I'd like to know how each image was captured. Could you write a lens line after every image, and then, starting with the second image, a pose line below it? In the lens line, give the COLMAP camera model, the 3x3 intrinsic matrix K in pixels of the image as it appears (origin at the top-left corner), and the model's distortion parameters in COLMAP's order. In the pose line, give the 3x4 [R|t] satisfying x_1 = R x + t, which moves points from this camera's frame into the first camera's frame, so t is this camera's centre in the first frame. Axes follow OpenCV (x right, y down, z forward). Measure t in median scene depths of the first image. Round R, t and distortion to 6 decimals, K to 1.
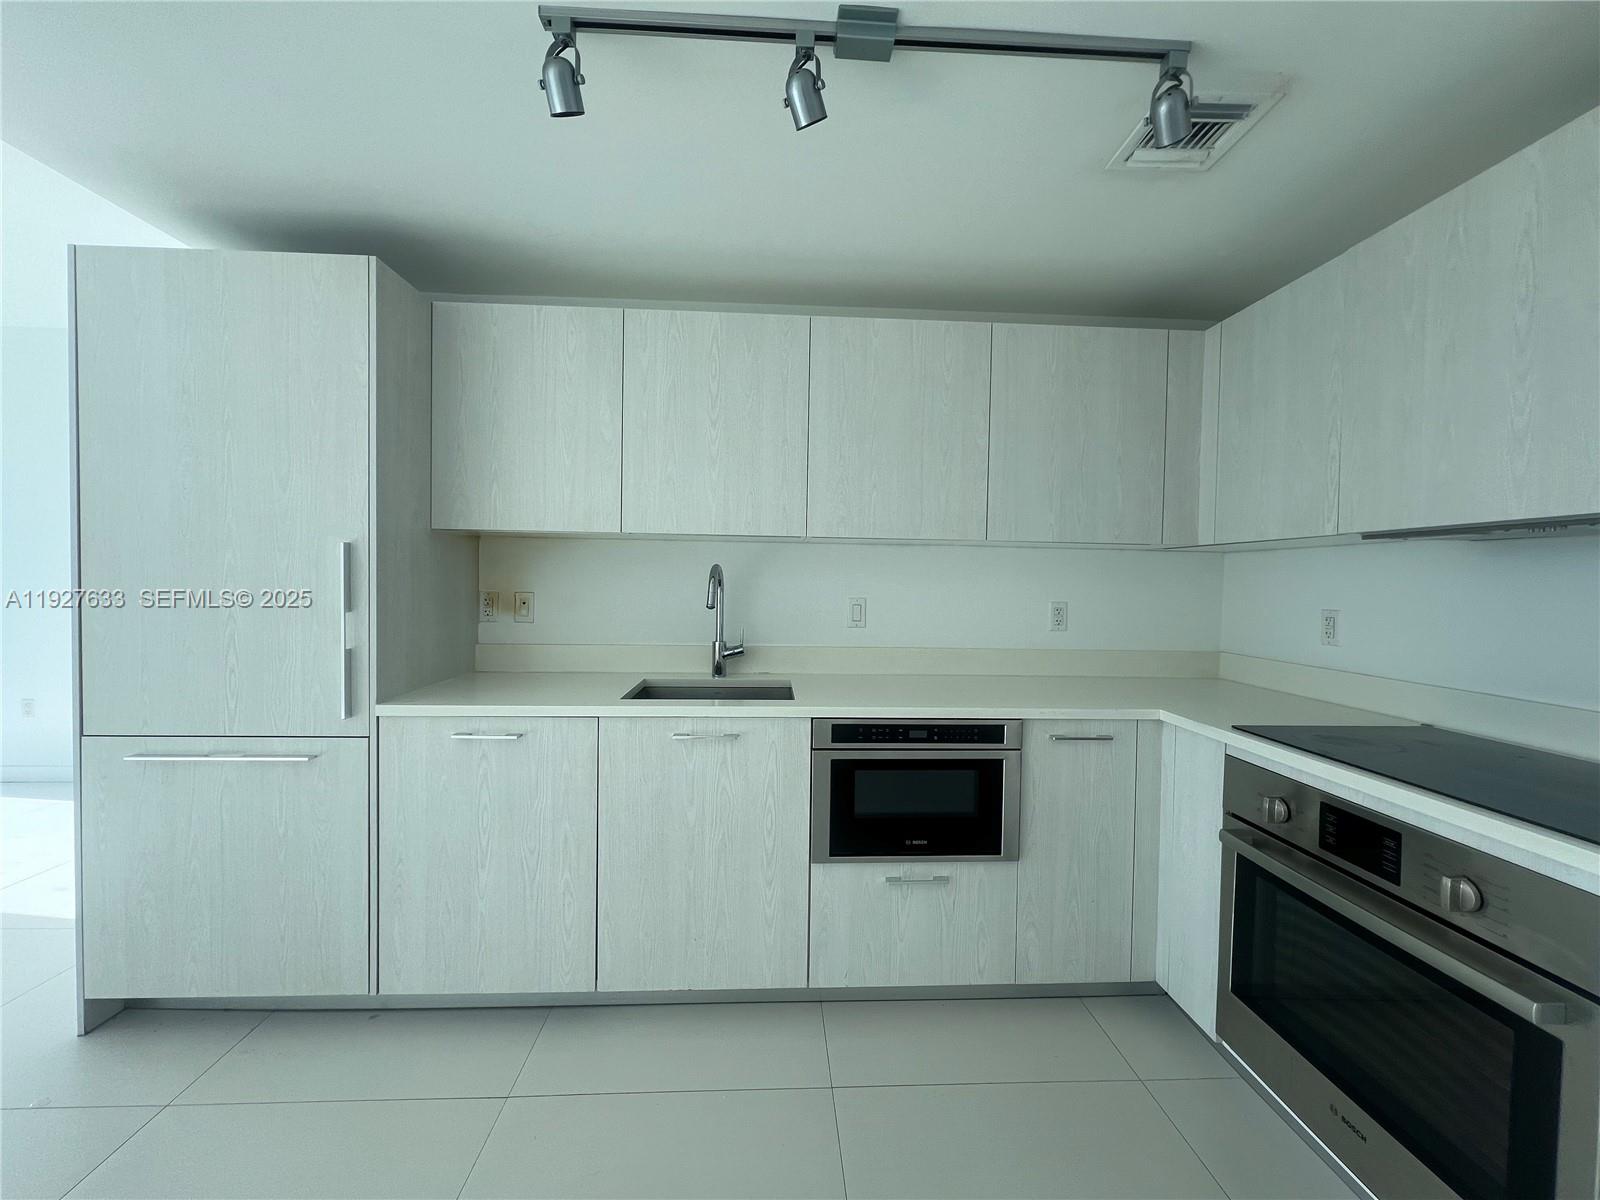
lens RADIAL K [[642.9, 0, 804.6], [0, 642.9, 596.0], [0, 0, 1]] dist [0.001607, -0.000155]
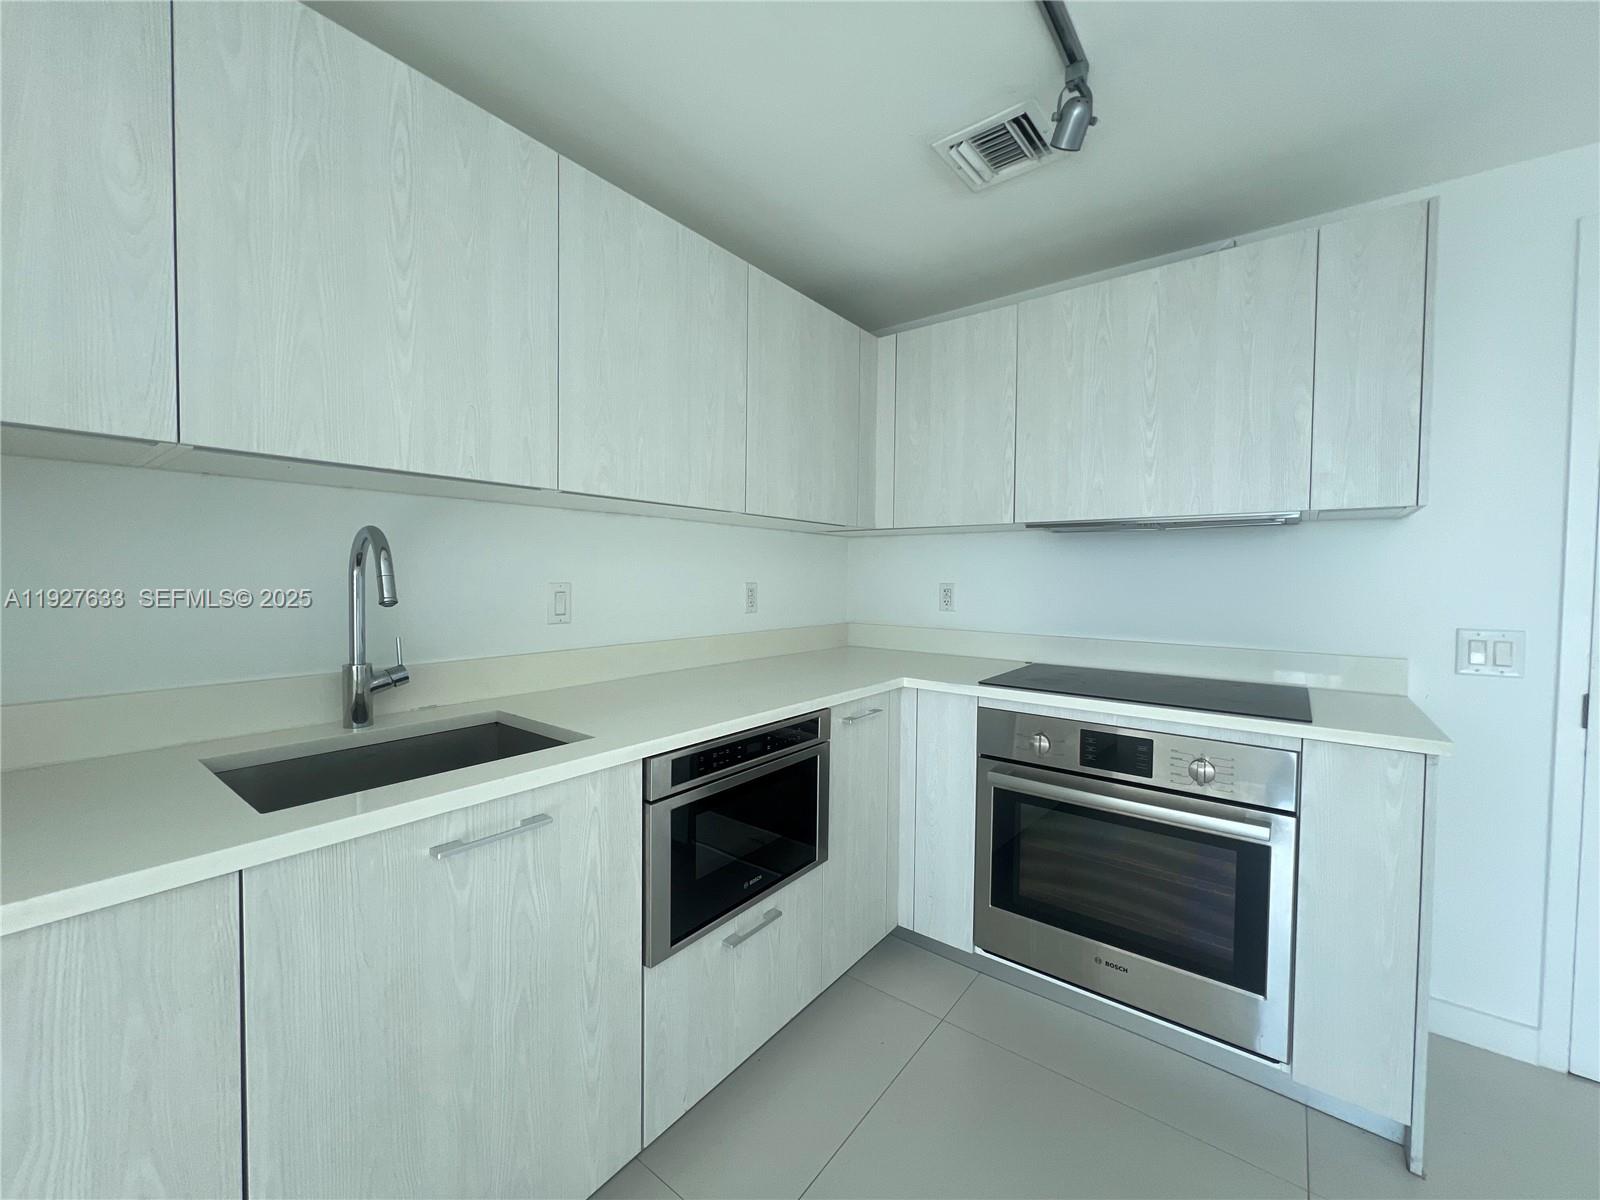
lens RADIAL K [[642.9, 0, 804.6], [0, 642.9, 596.0], [0, 0, 1]] dist [0.001607, -0.000155]
pose [[0.651258, -0.036278, 0.757989, -0.383891], [0.018898, 0.999322, 0.031591, 0.000996], [-0.758621, -0.006249, 0.651502, 0.428202]]
